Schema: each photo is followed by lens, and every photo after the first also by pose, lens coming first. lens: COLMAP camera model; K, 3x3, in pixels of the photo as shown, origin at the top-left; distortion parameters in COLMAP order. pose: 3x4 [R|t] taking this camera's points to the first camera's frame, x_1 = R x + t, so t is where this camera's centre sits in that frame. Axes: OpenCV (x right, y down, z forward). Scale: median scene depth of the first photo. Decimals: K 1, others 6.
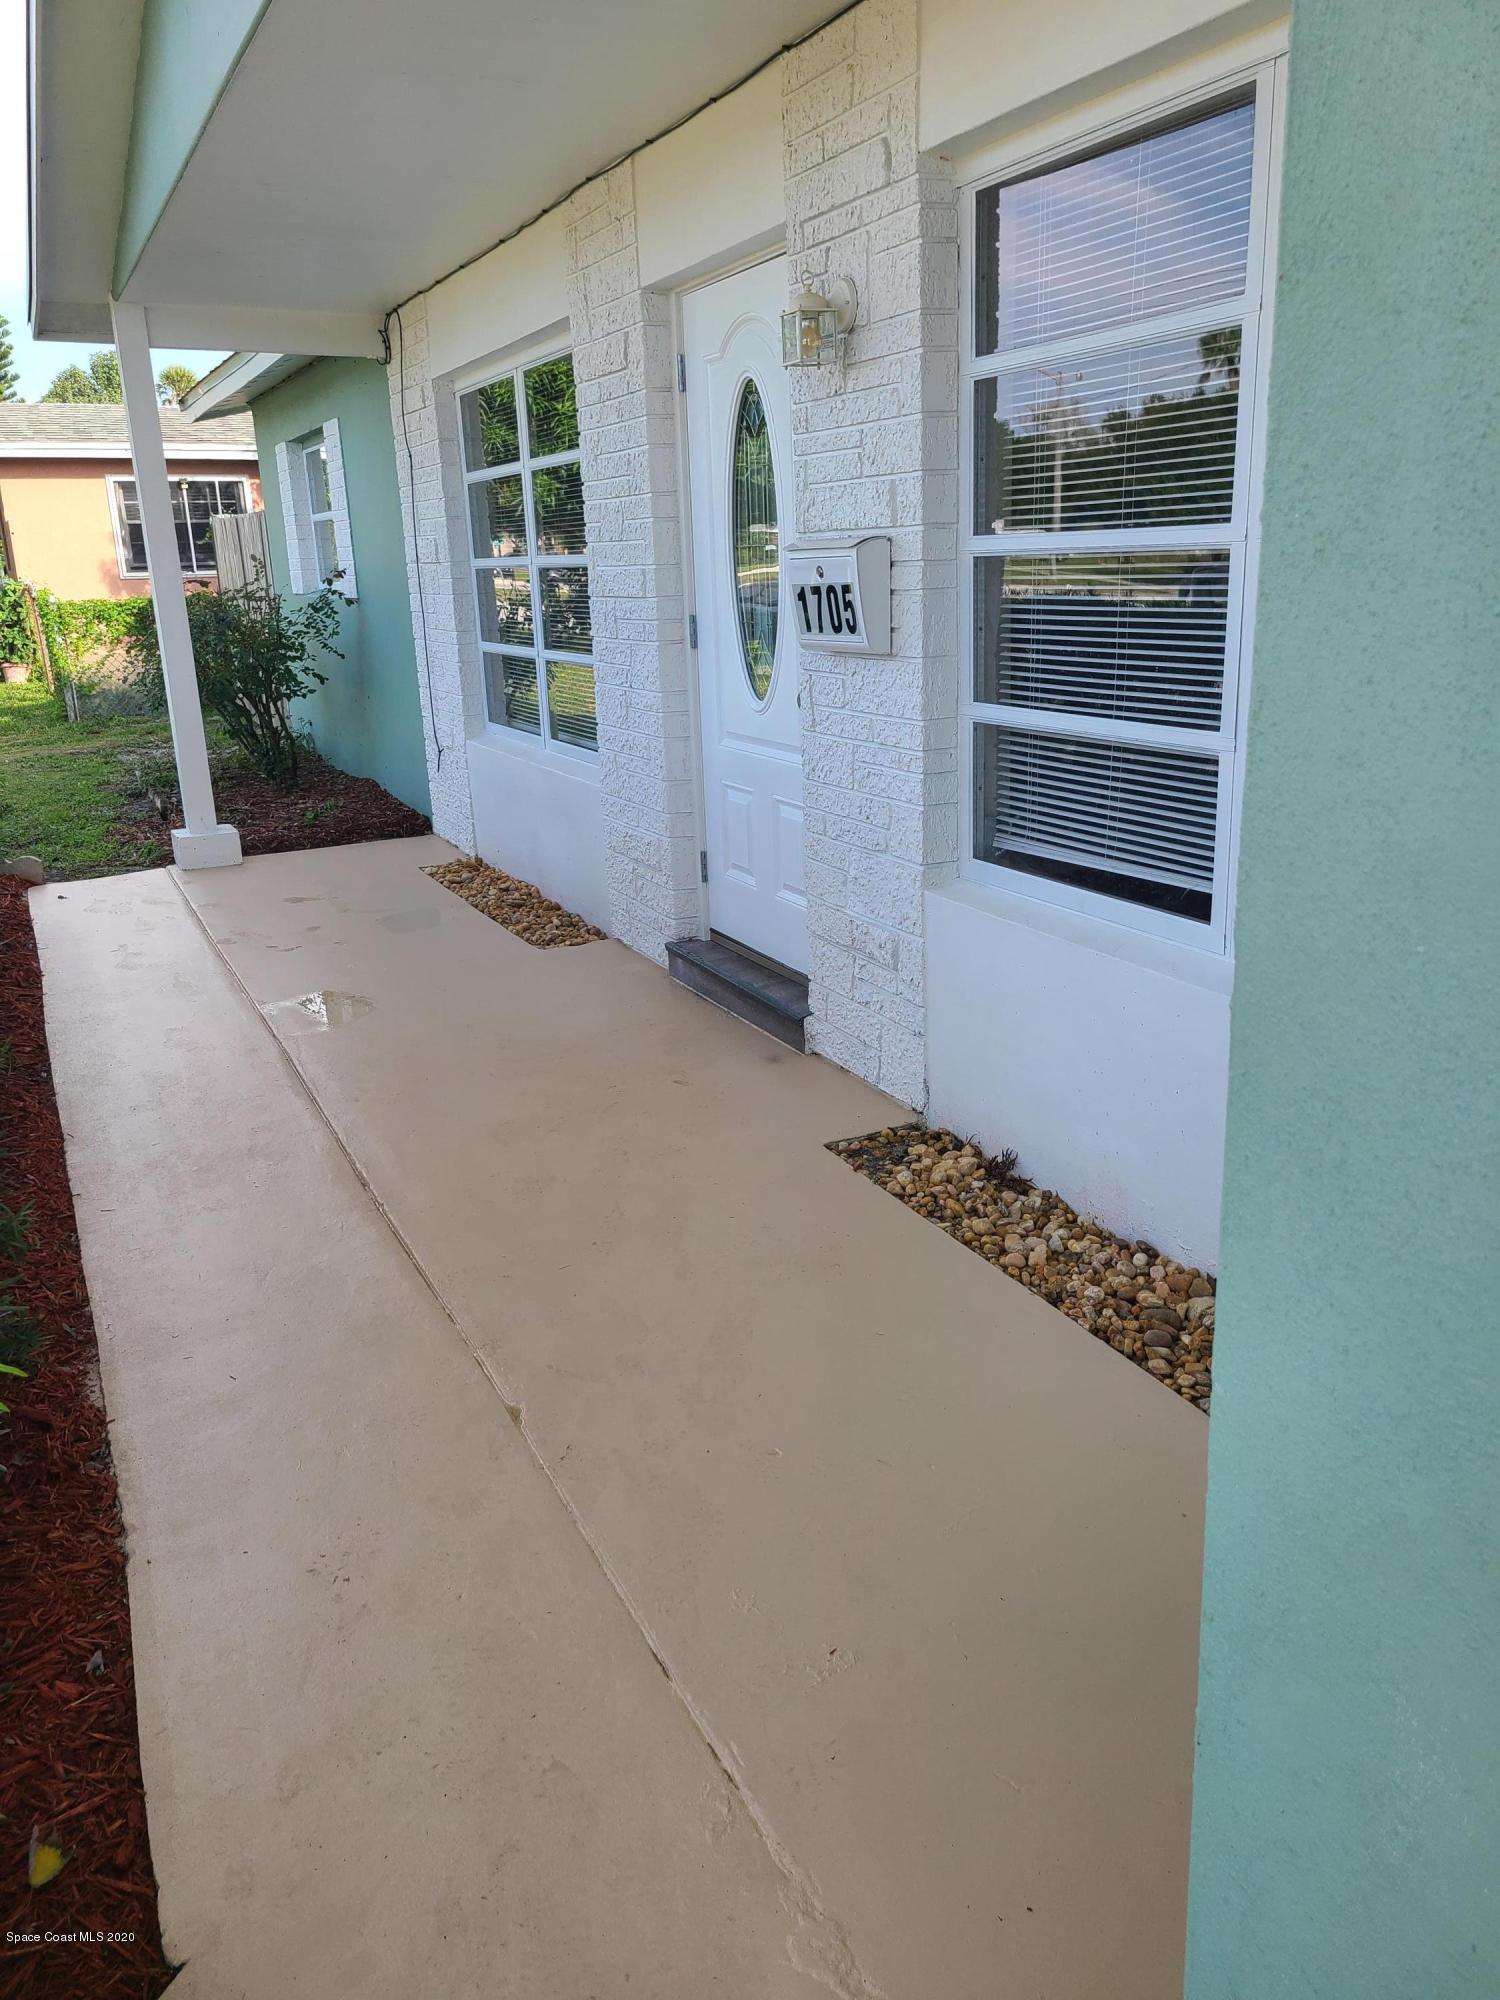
lens RADIAL K [[1493.5, 0, 755.0], [0, 1493.5, 1000.8], [0, 0, 1]] dist [0.015347, 0.001218]
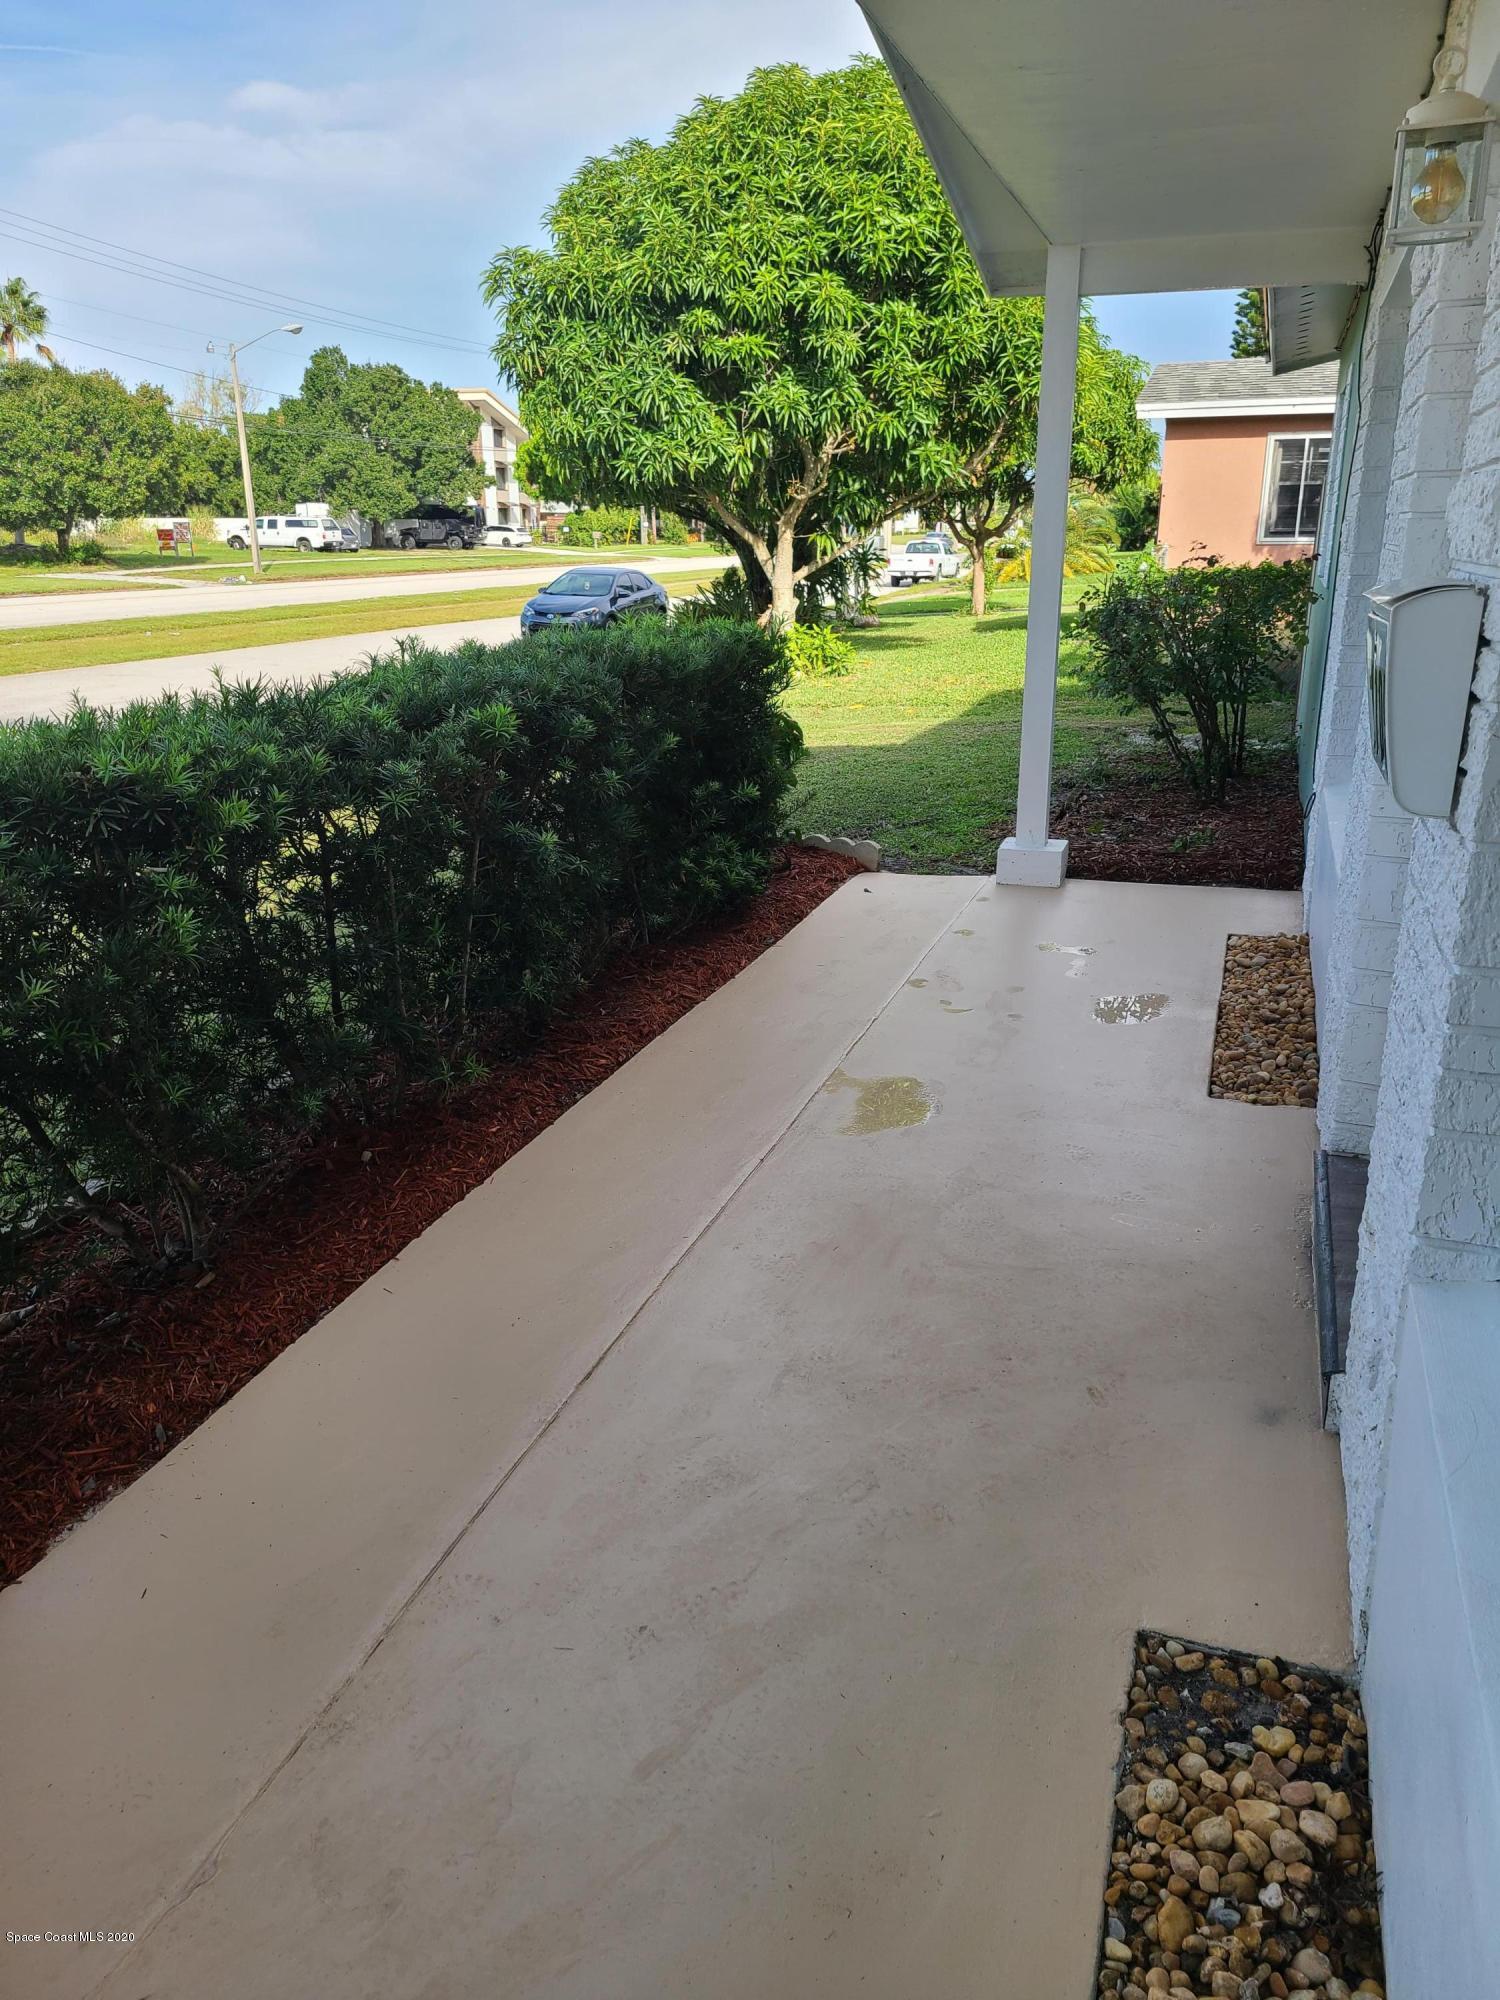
lens RADIAL K [[1493.5, 0, 744.7], [0, 1493.5, 1000.1], [0, 0, 1]] dist [0.015347, 0.001218]
pose [[0.697311, 0.237793, -0.676174, 0.144218], [-0.218529, 0.968982, 0.115406, -0.090835], [0.682643, 0.067289, 0.727647, 0.244456]]
